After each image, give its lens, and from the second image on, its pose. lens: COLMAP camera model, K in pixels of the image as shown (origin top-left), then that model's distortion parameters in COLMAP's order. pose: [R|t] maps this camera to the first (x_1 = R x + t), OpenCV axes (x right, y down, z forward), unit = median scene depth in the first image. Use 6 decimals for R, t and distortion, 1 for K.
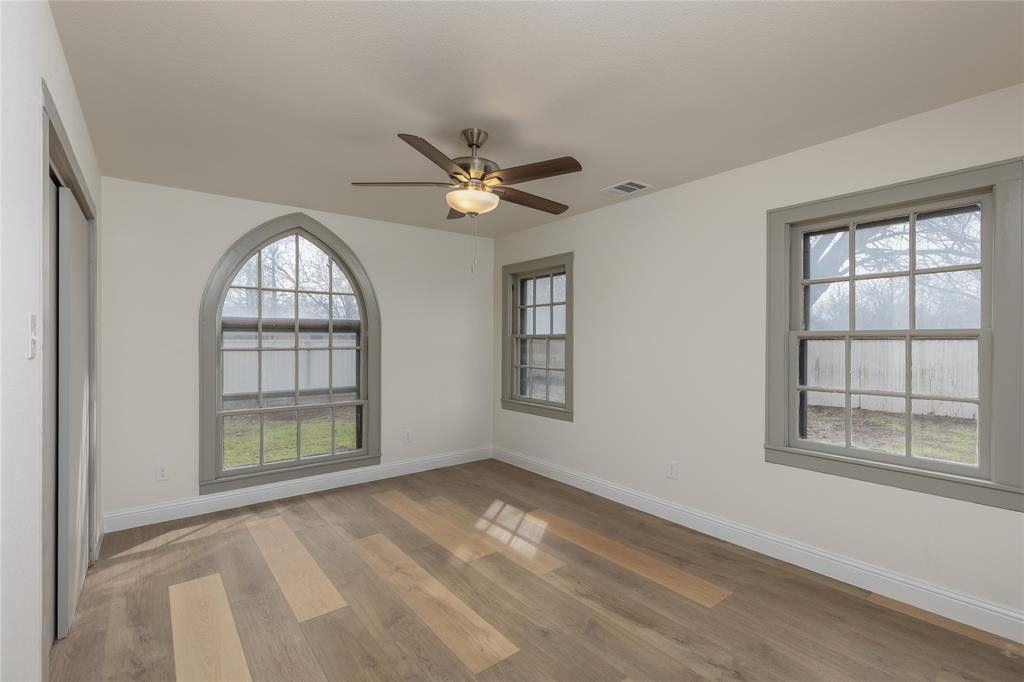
lens RADIAL K [[462.3, 0, 513.0], [0, 462.3, 340.8], [0, 0, 1]] dist [0.008151, -0.000406]
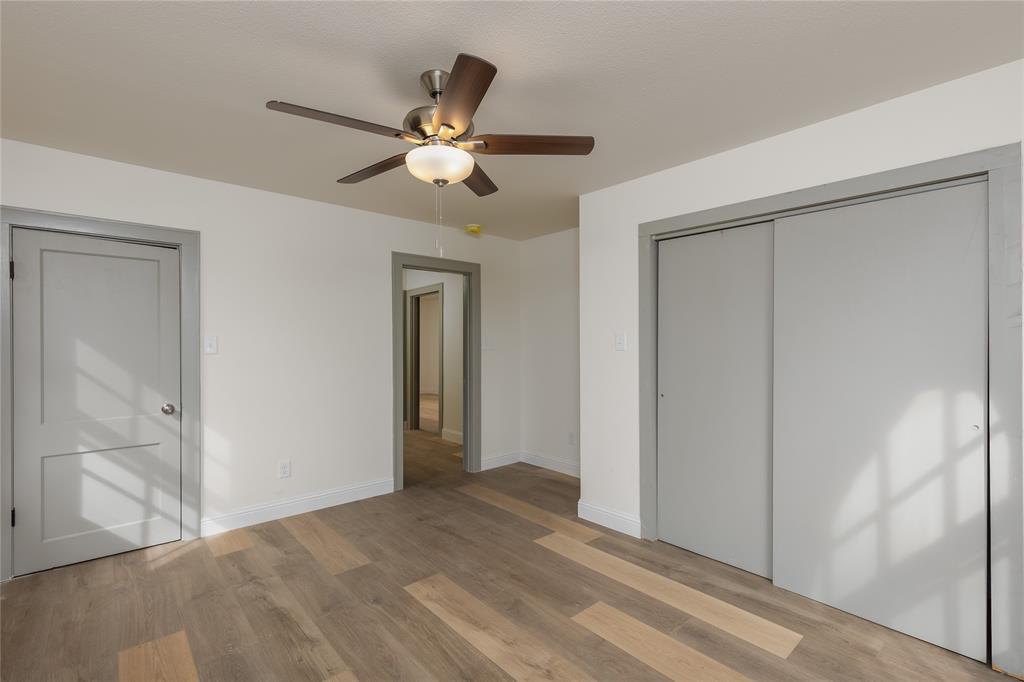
lens RADIAL K [[462.3, 0, 513.0], [0, 462.3, 340.8], [0, 0, 1]] dist [0.008151, -0.000406]
pose [[-0.998286, -0.001148, -0.058509, -0.190423], [-0.000907, 0.999991, -0.004150, -0.003125], [0.058513, -0.004090, -0.998278, 2.077241]]
